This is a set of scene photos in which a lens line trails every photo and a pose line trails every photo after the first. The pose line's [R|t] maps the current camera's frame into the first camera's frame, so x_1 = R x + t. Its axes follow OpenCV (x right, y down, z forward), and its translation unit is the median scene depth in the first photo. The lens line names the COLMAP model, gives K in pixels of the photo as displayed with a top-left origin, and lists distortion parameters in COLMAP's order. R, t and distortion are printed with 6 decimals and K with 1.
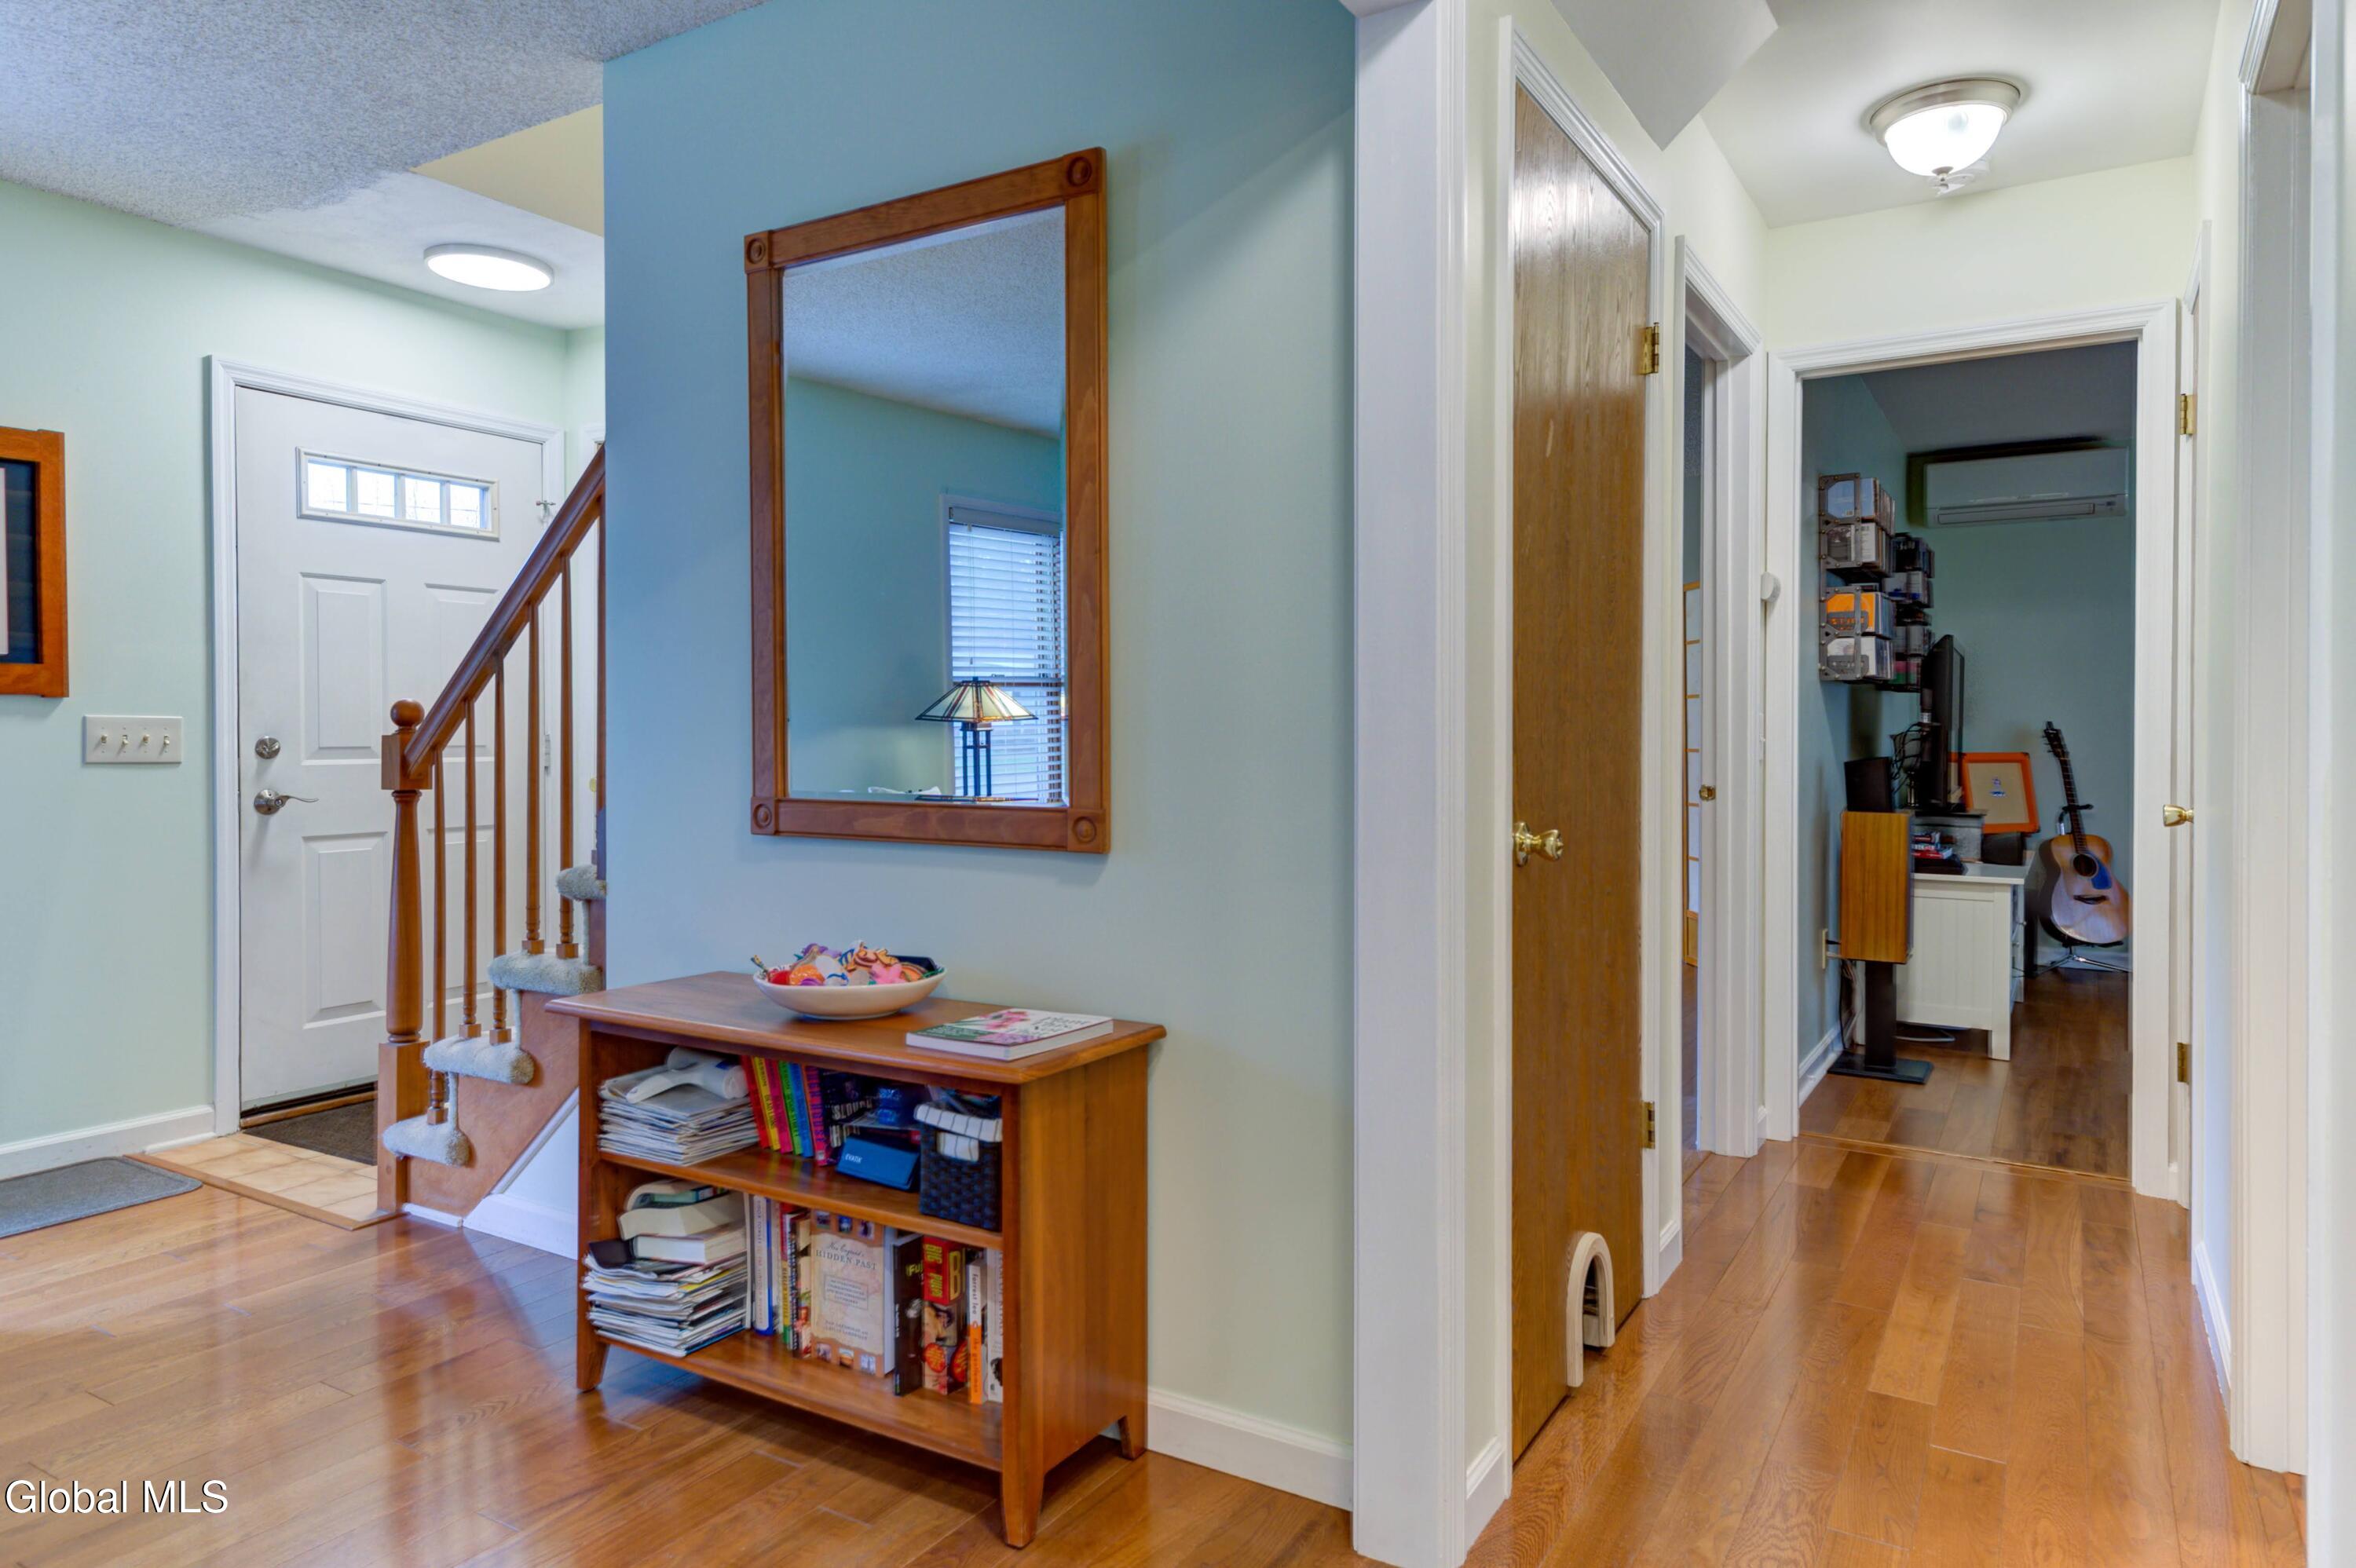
lens RADIAL K [[1432.2, 0, 1170.7], [0, 1432.2, 745.3], [0, 0, 1]] dist [0.011740, 0.001440]
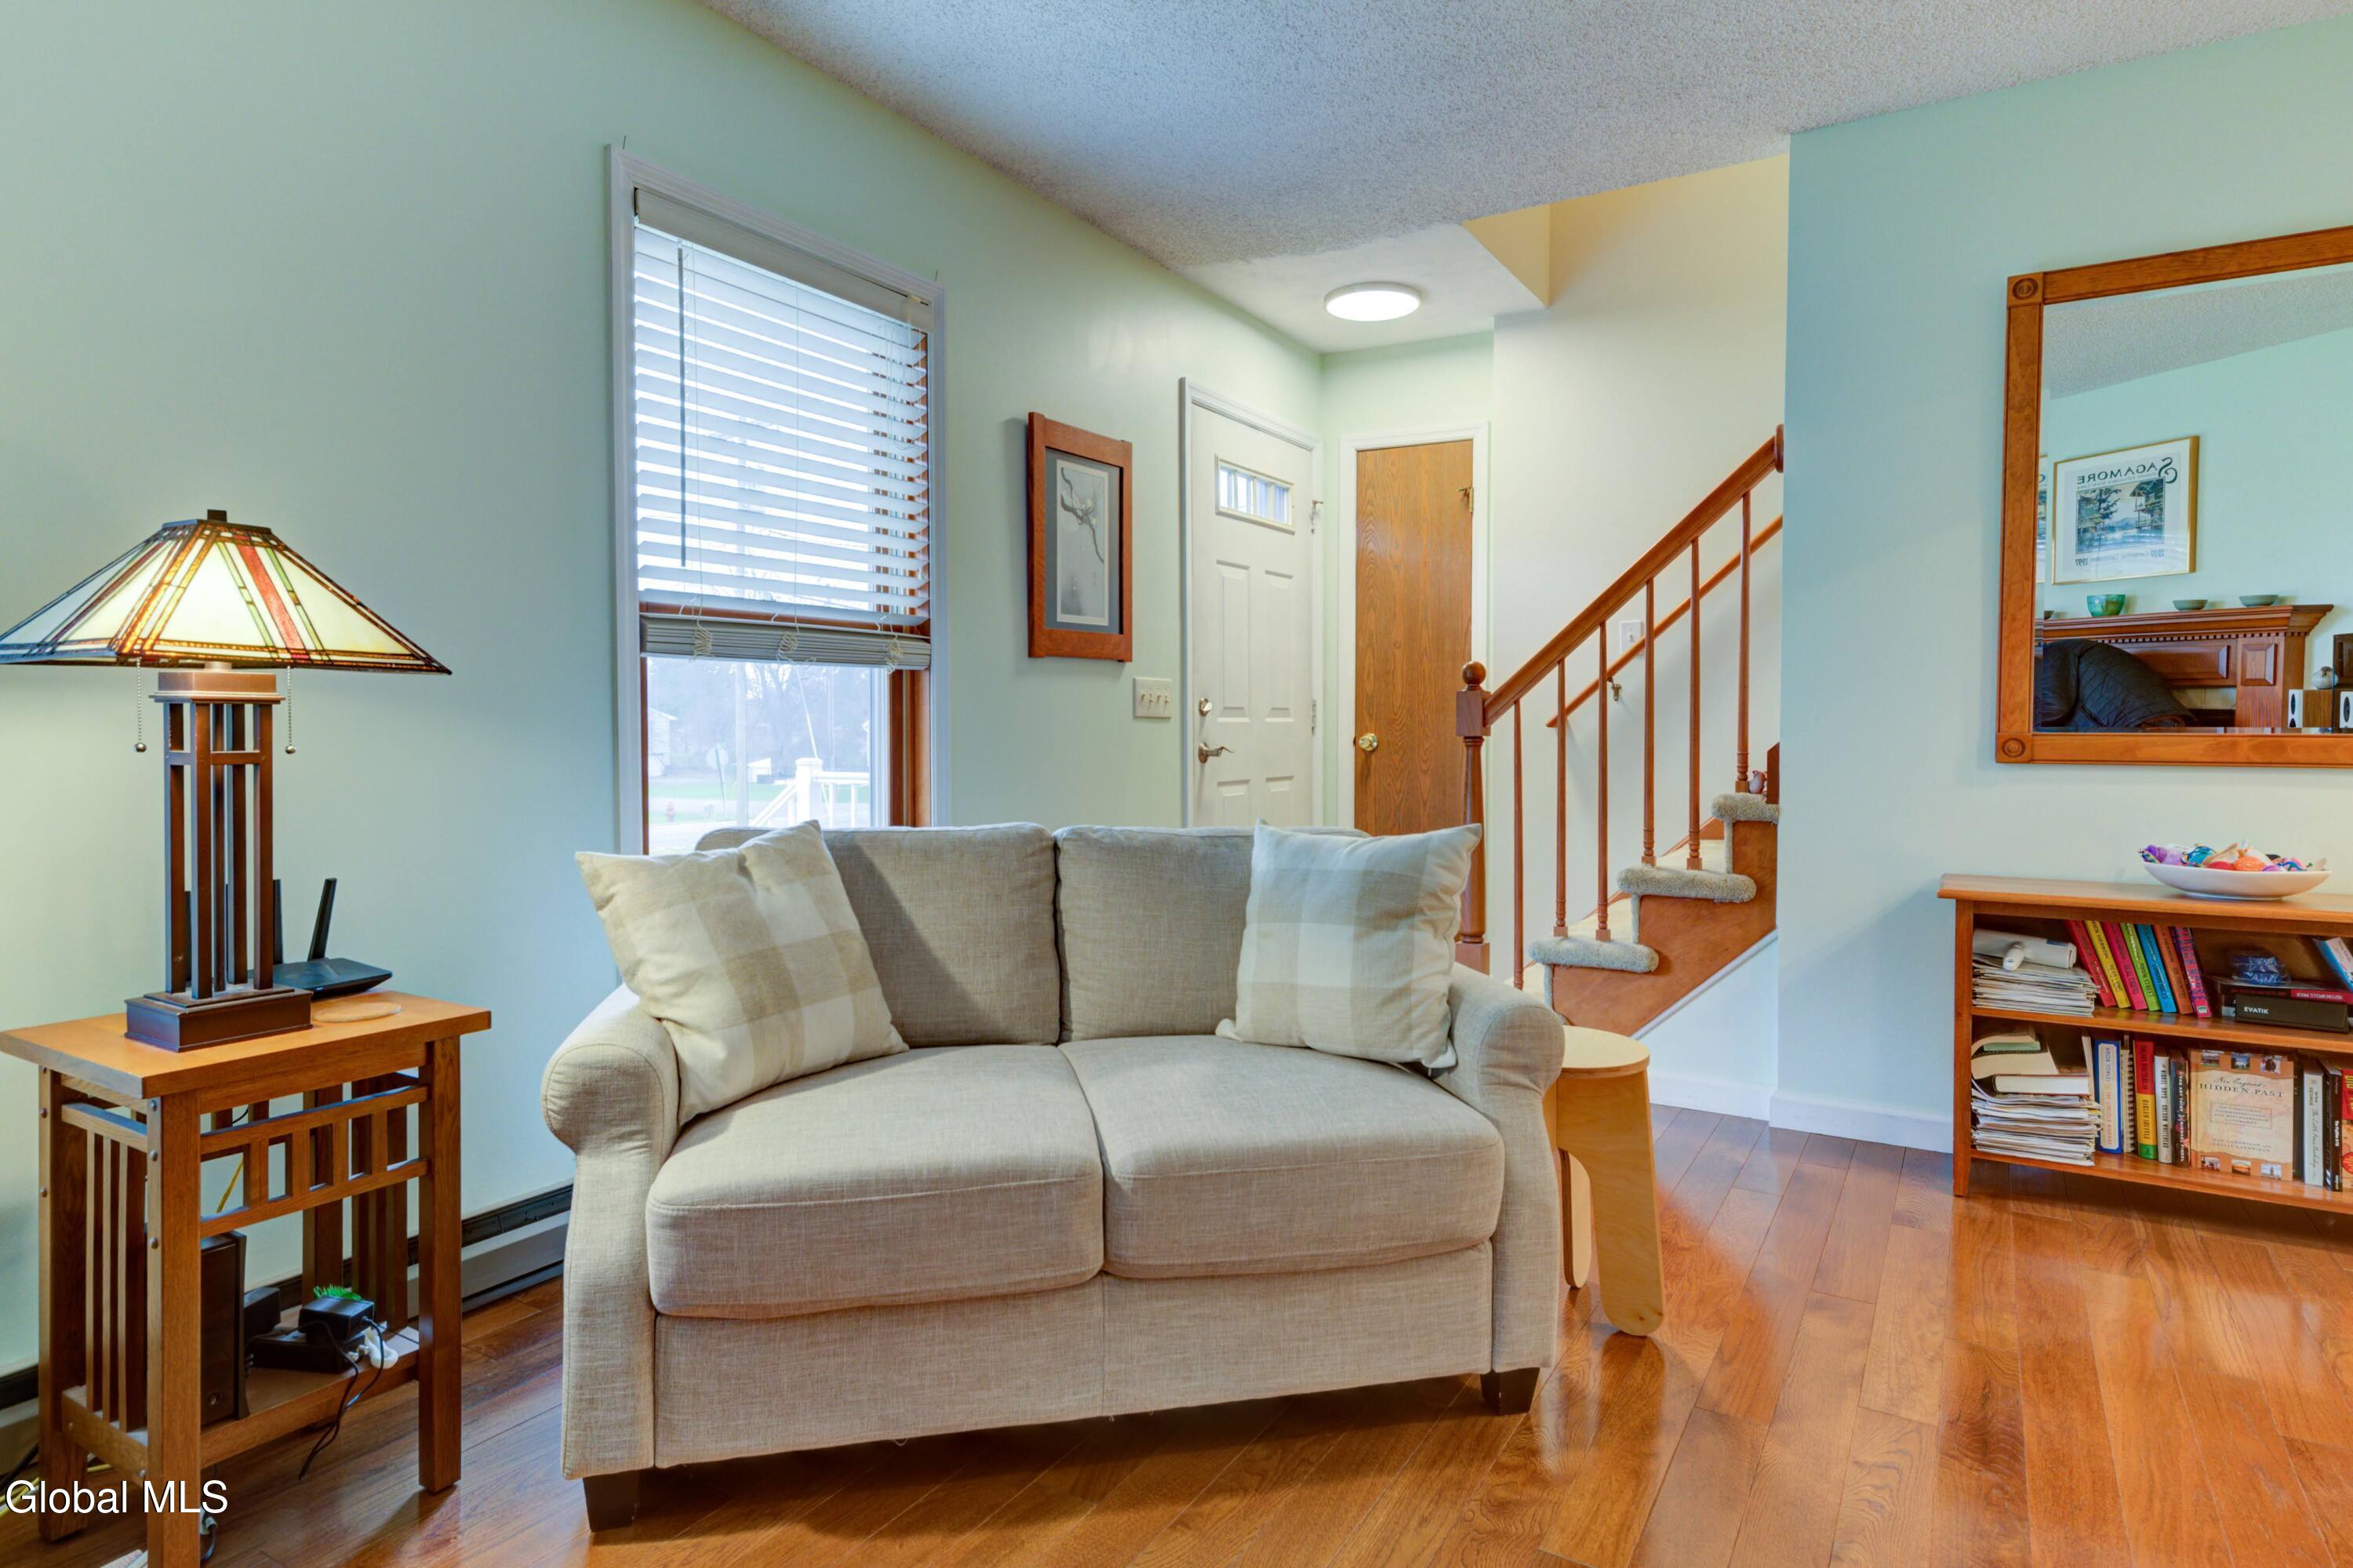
lens RADIAL K [[1296.3, 0, 1193.2], [0, 1296.3, 768.8], [0, 0, 1]] dist [0.018657, -0.001150]
pose [[0.999964, 0.000719, 0.008473, -0.881322], [-0.000952, 0.999620, 0.027548, 0.032028], [-0.008450, -0.027555, 0.999585, -0.111671]]
